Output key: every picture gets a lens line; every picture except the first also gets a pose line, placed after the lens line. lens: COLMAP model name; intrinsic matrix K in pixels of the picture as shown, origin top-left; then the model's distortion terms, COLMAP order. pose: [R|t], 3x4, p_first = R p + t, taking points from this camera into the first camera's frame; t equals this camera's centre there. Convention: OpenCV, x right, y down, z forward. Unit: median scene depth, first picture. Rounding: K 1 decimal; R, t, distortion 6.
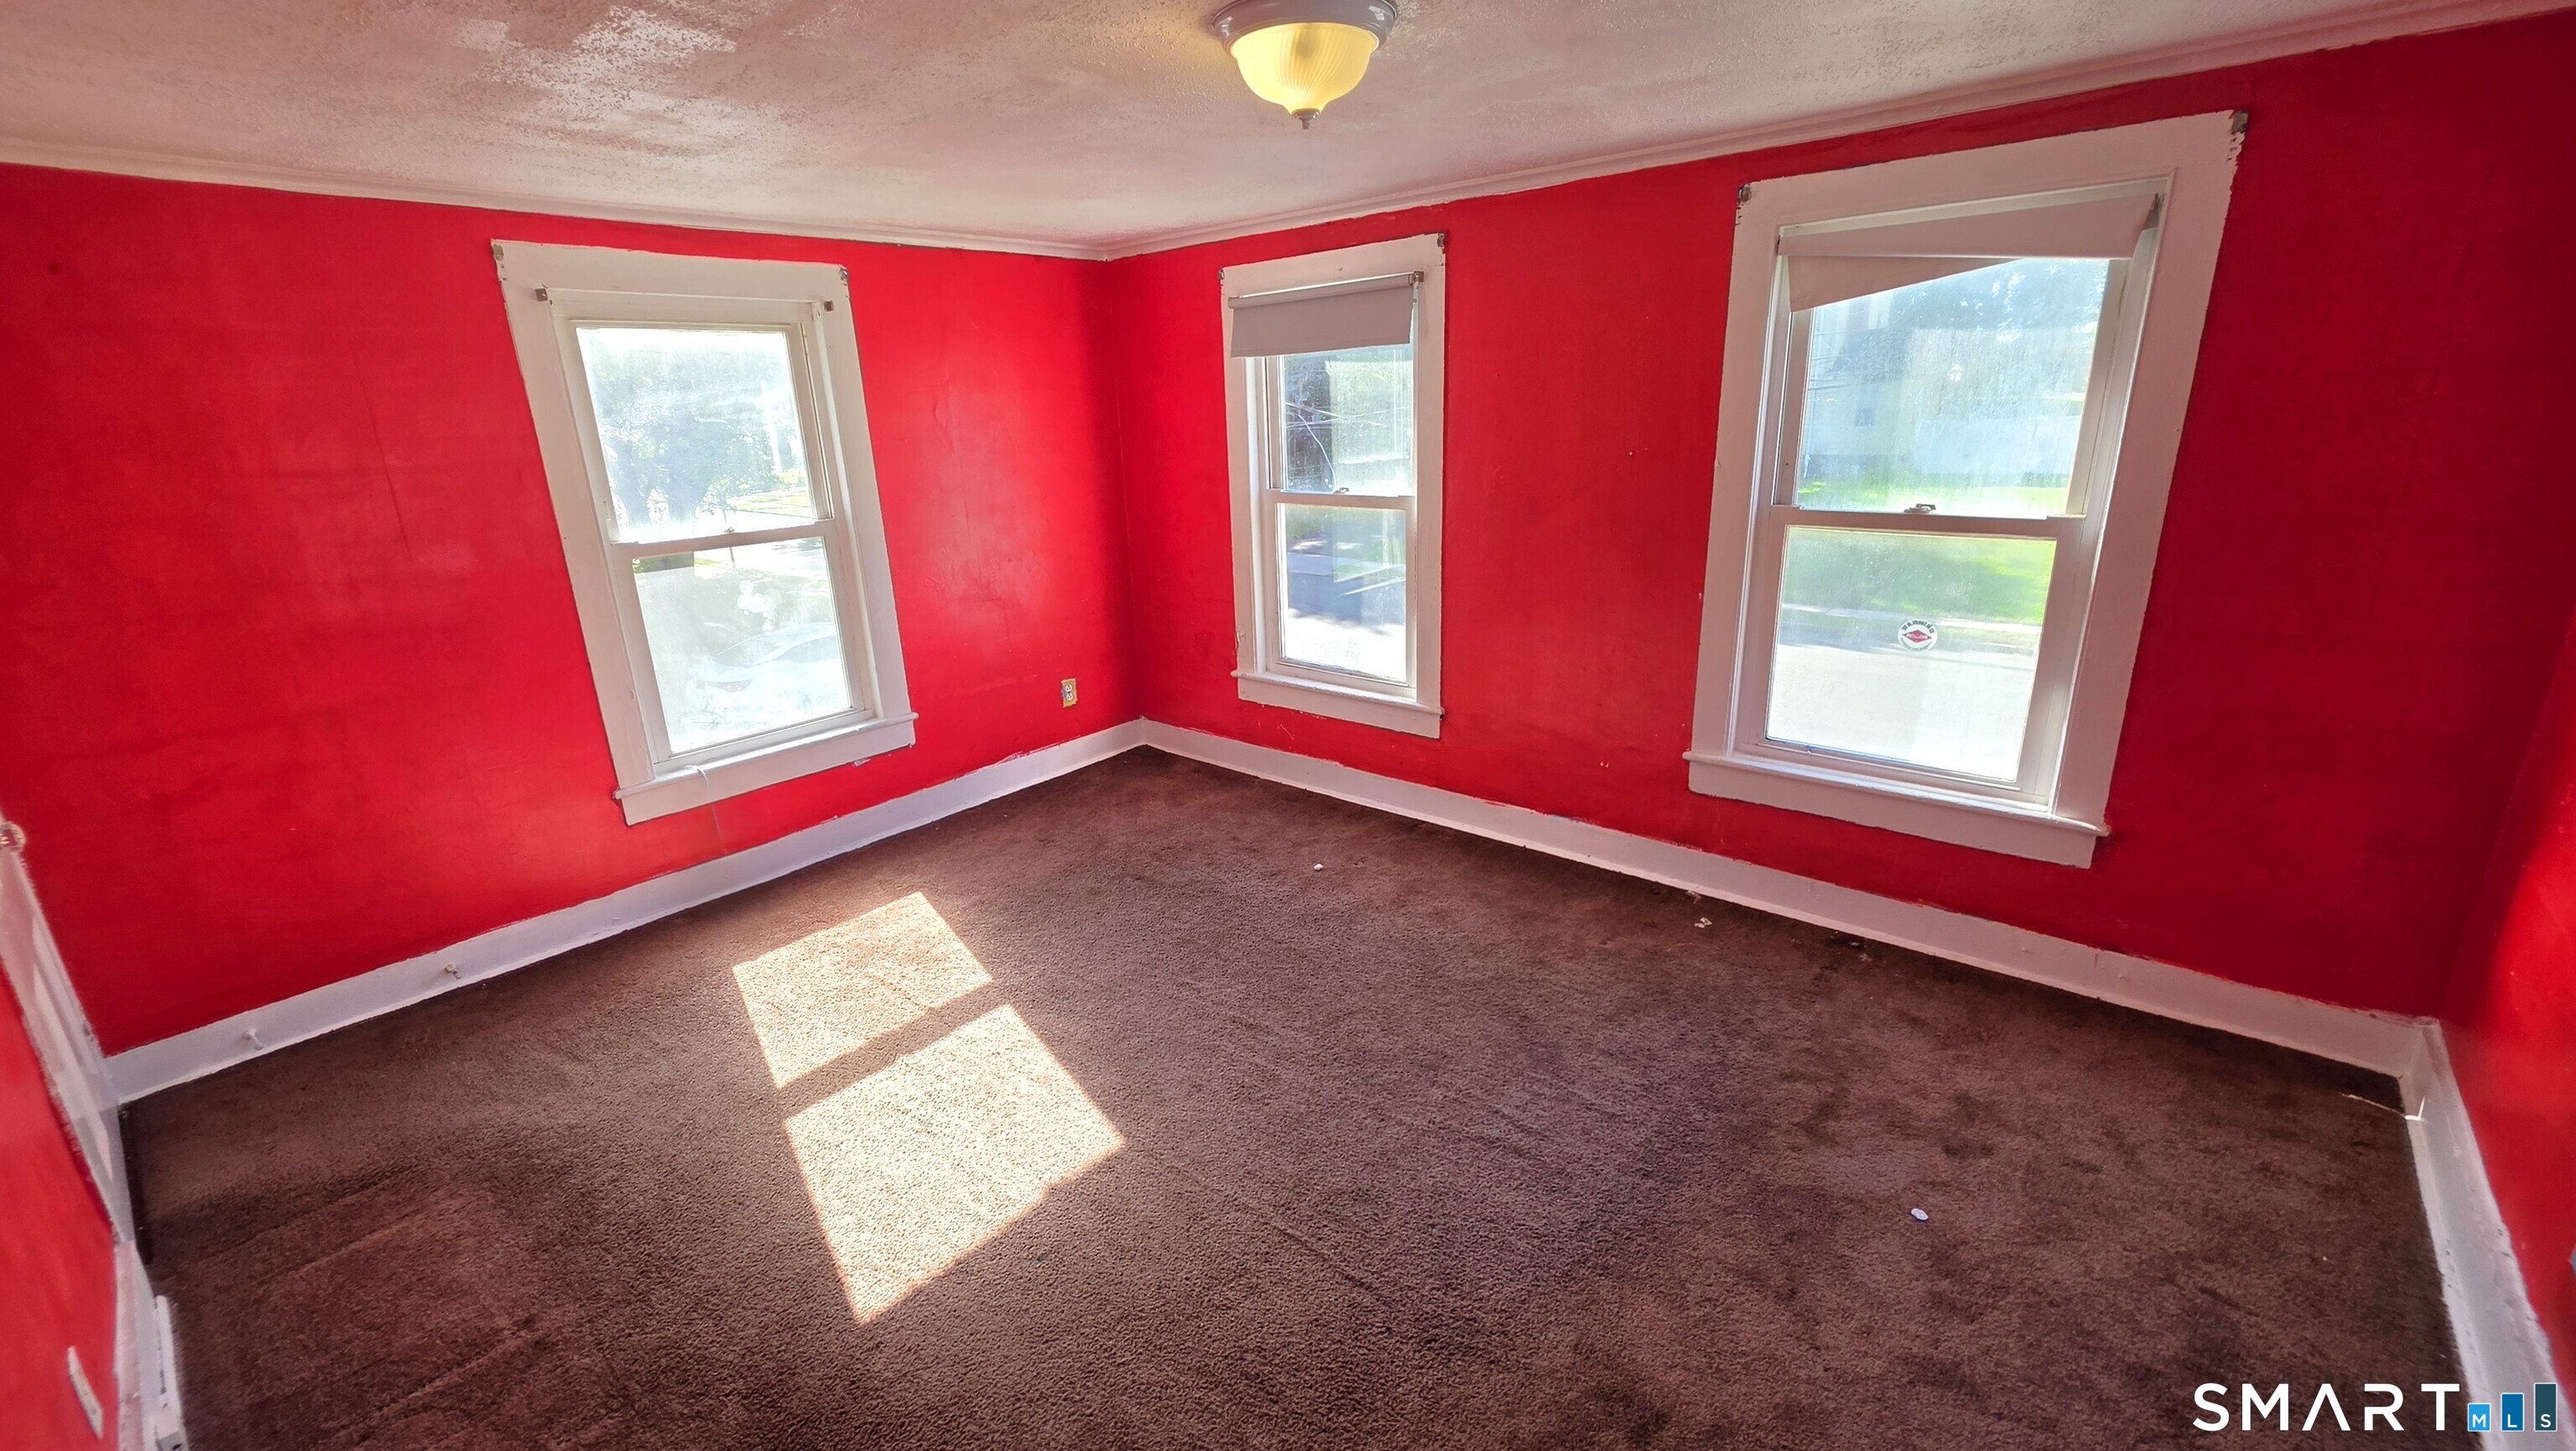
lens RADIAL K [[1033.0, 0, 1281.7], [0, 1033.0, 721.3], [0, 0, 1]] dist [-0.003024, -0.000045]
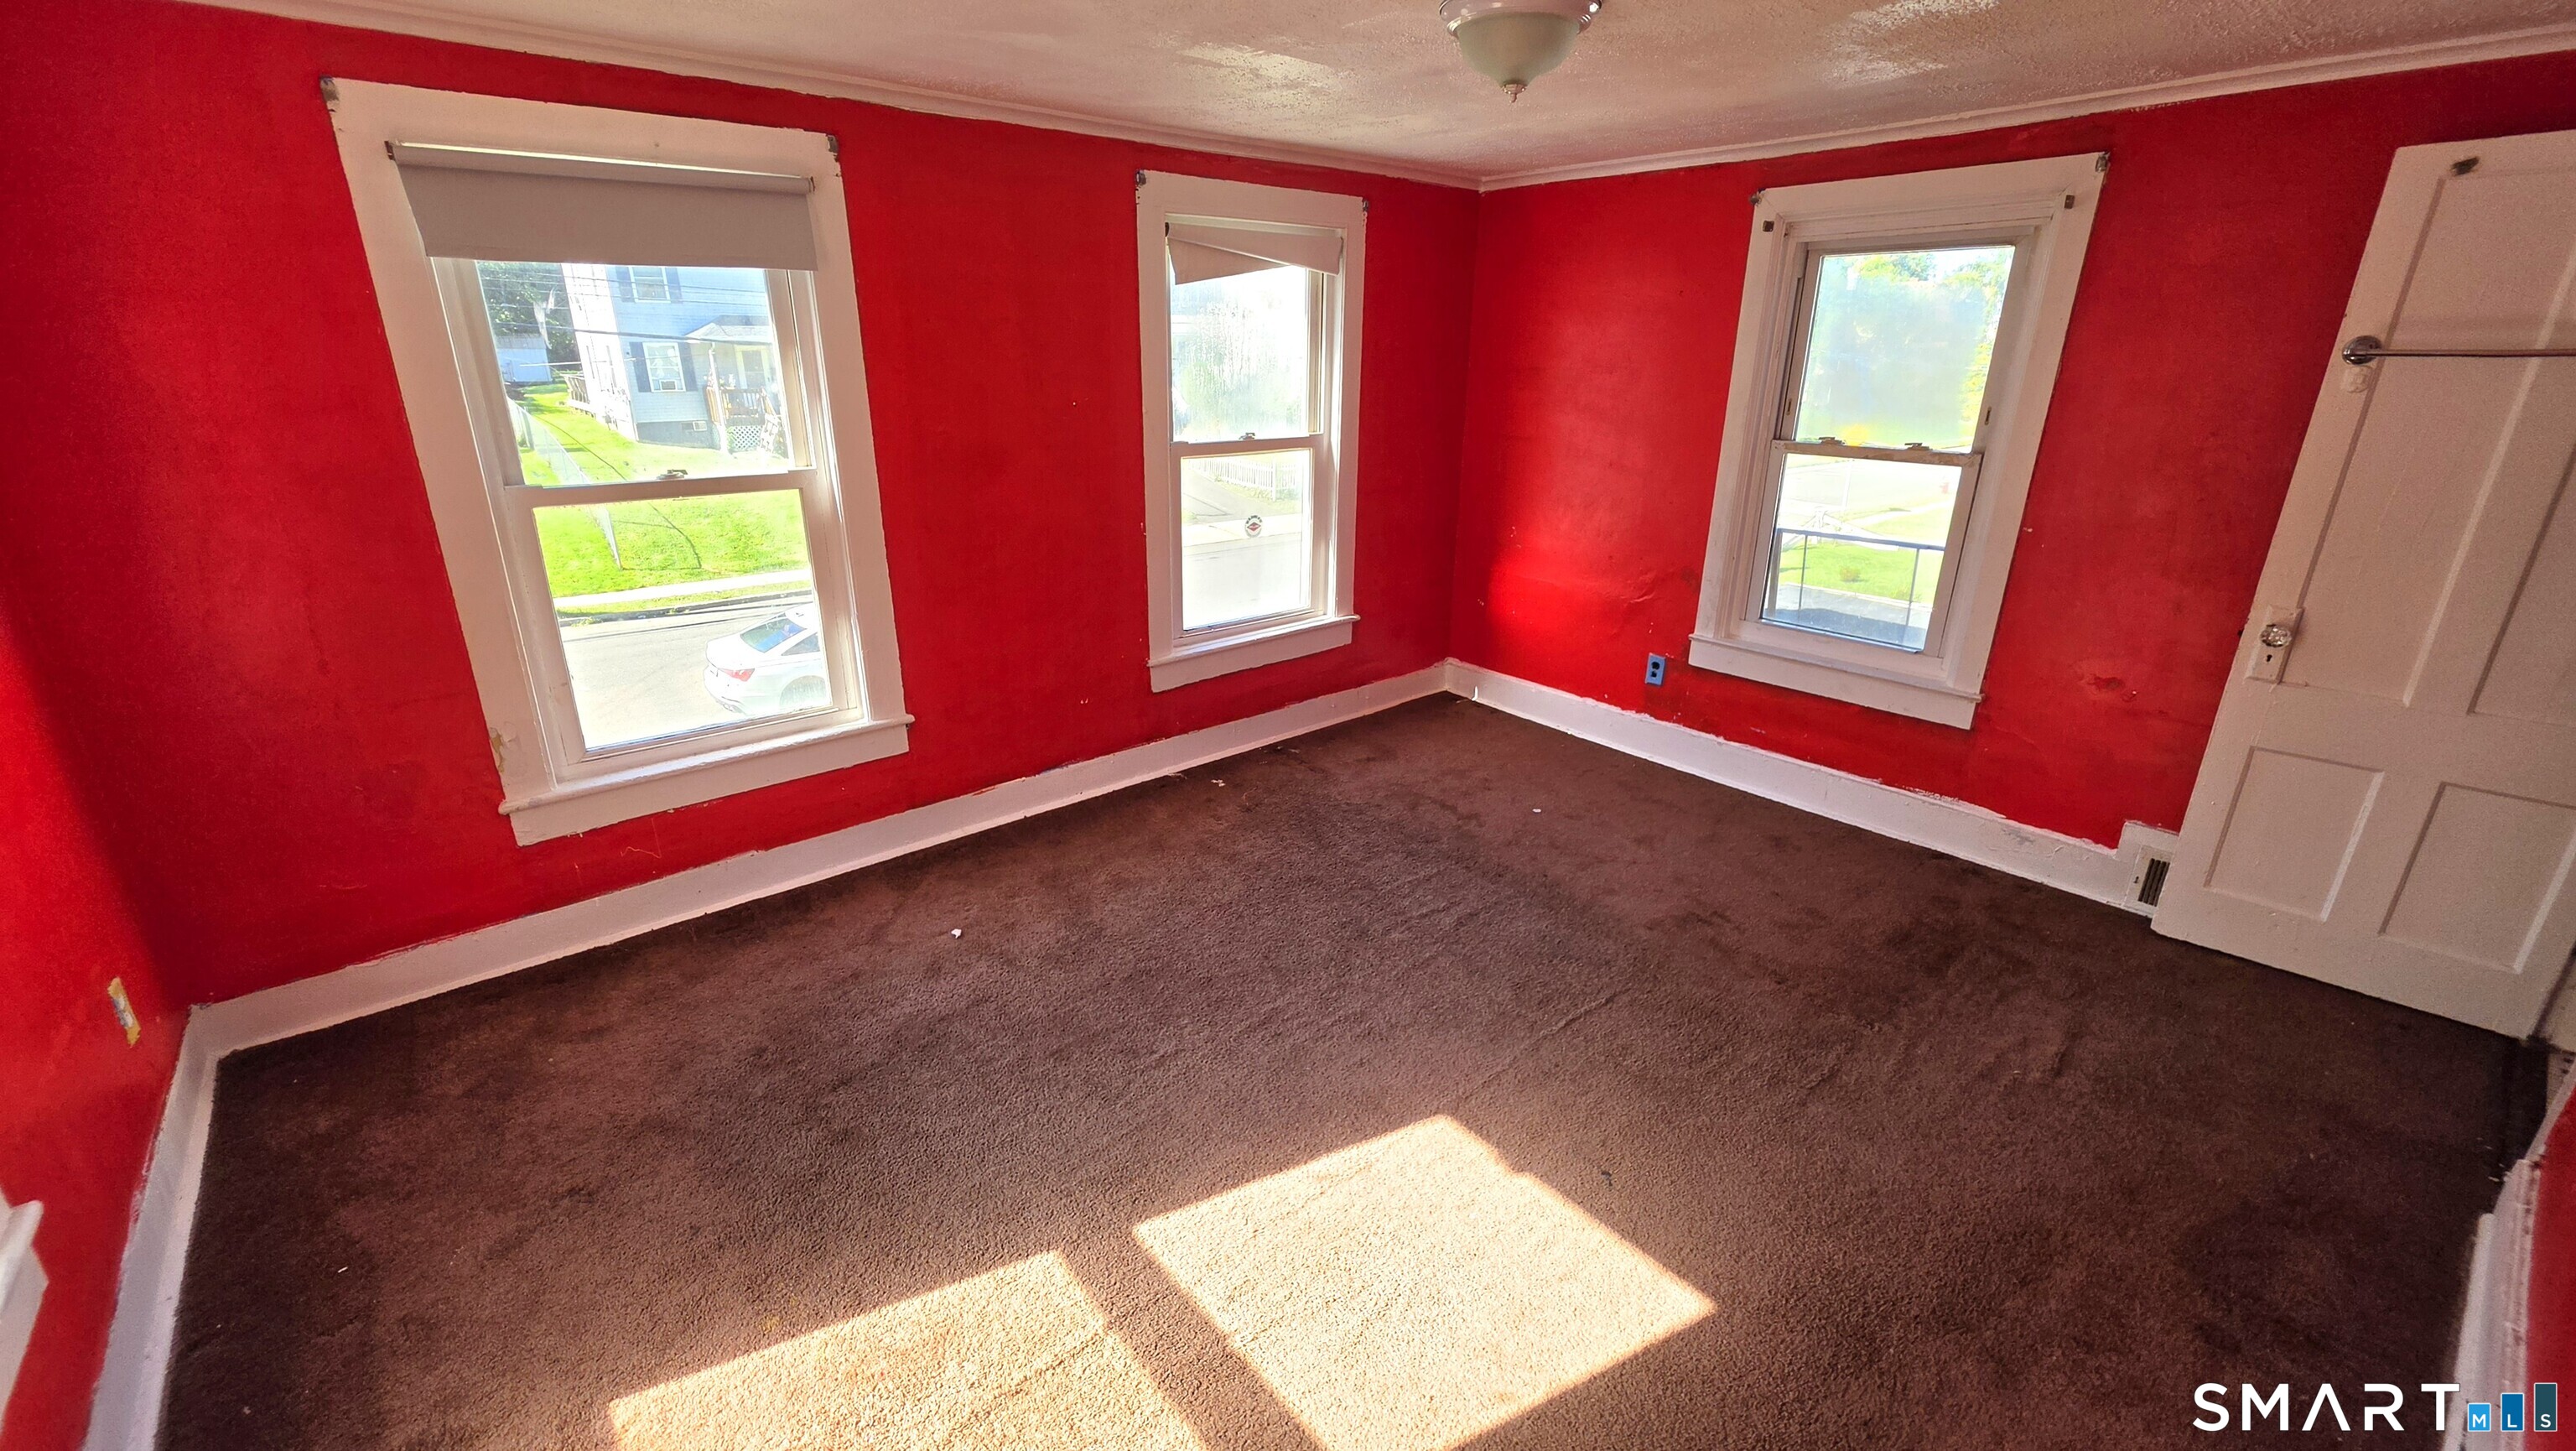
lens RADIAL K [[1061.8, 0, 1256.6], [0, 1061.8, 721.0], [0, 0, 1]] dist [-0.002205, -0.000140]
pose [[0.164018, -0.292022, 0.942243, -0.711164], [0.286050, 0.928218, 0.237882, -0.152456], [-0.944073, 0.230511, 0.235777, 0.603735]]
